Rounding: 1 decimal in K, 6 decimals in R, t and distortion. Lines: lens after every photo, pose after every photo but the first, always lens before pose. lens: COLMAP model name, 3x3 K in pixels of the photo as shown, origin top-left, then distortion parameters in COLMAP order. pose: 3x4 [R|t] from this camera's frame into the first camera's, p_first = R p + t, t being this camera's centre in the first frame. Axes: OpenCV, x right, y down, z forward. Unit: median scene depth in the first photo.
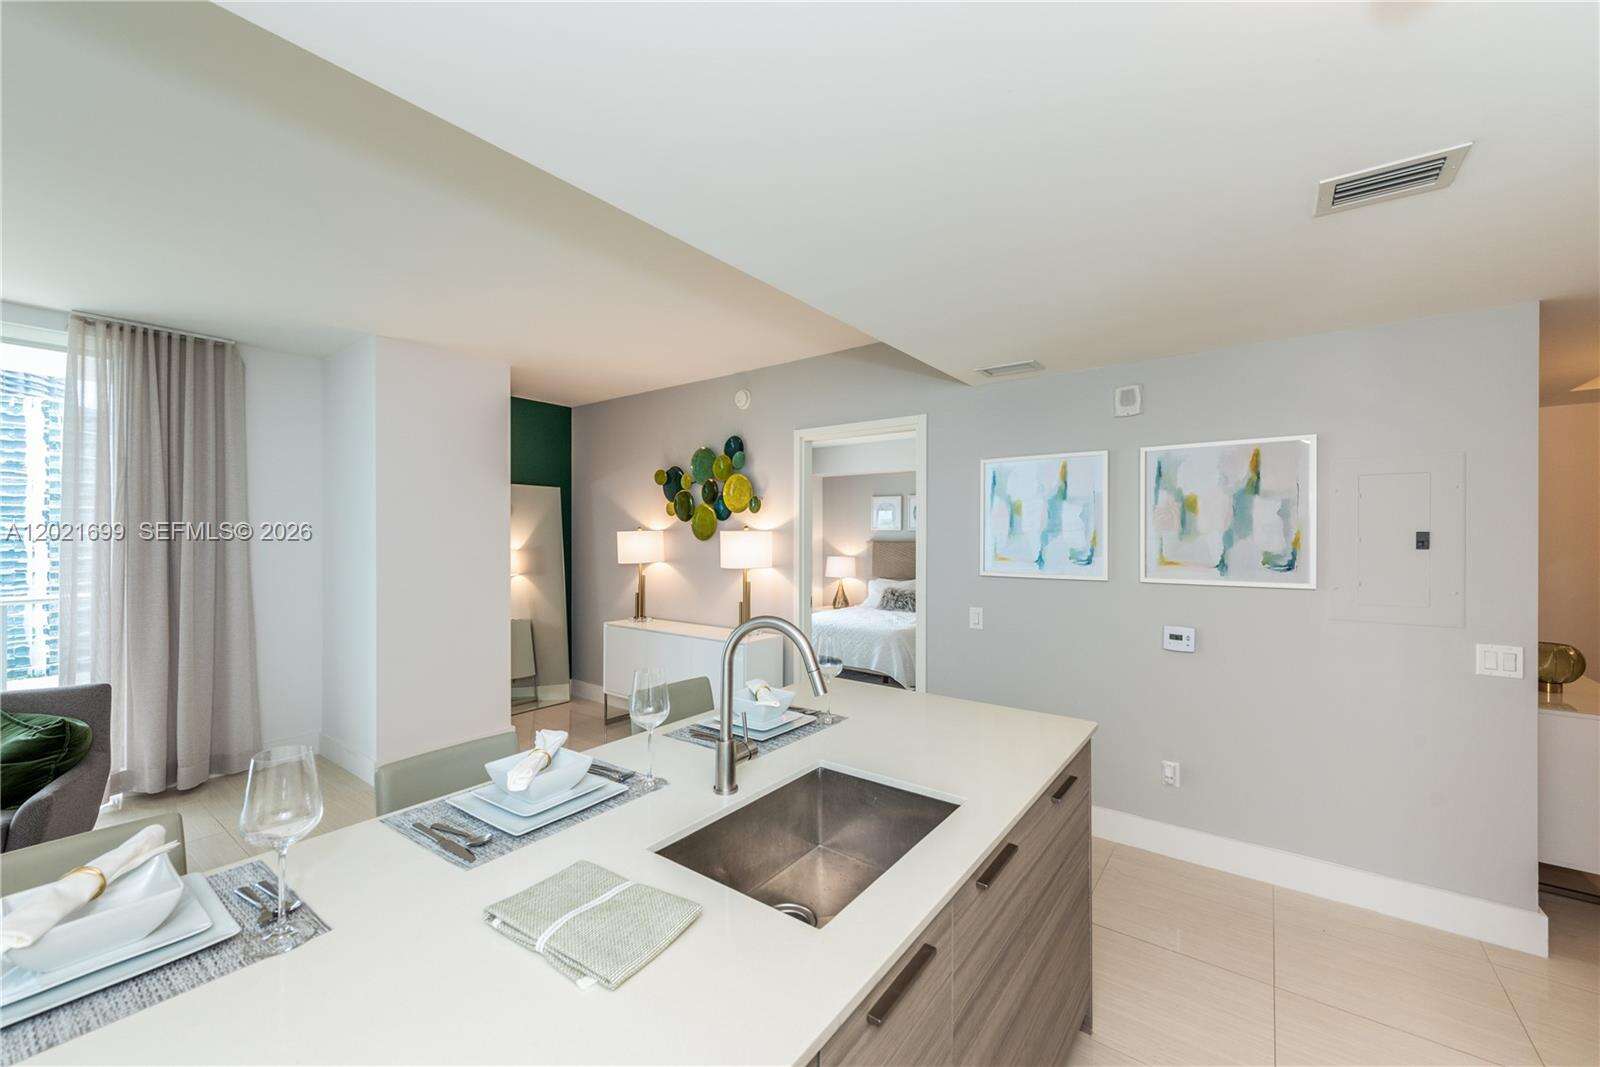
lens RADIAL K [[629.7, 0, 800.0], [0, 629.7, 534.2], [0, 0, 1]] dist [0.016424, -0.005167]
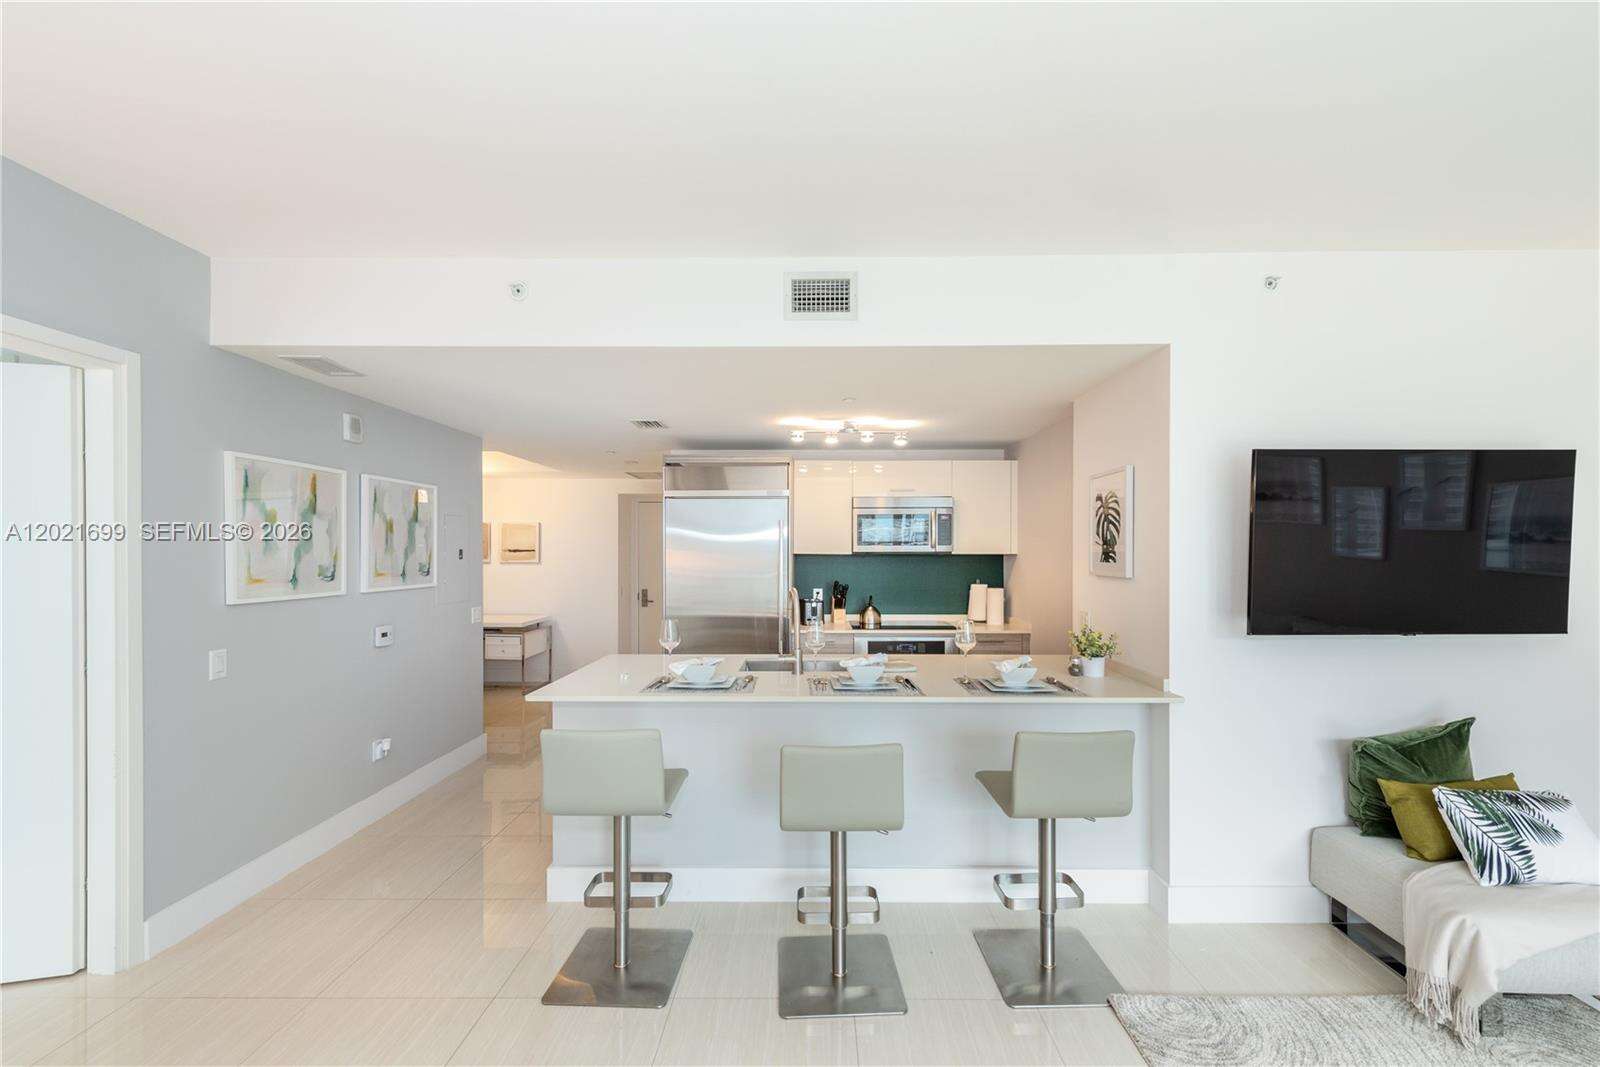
lens RADIAL K [[629.7, 0, 811.0], [0, 629.7, 554.5], [0, 0, 1]] dist [0.016424, -0.005167]
pose [[-0.593659, -0.003263, 0.804710, -0.664841], [-0.000227, 0.999992, 0.003888, 0.002206], [-0.804716, 0.002125, -0.593656, 0.809544]]
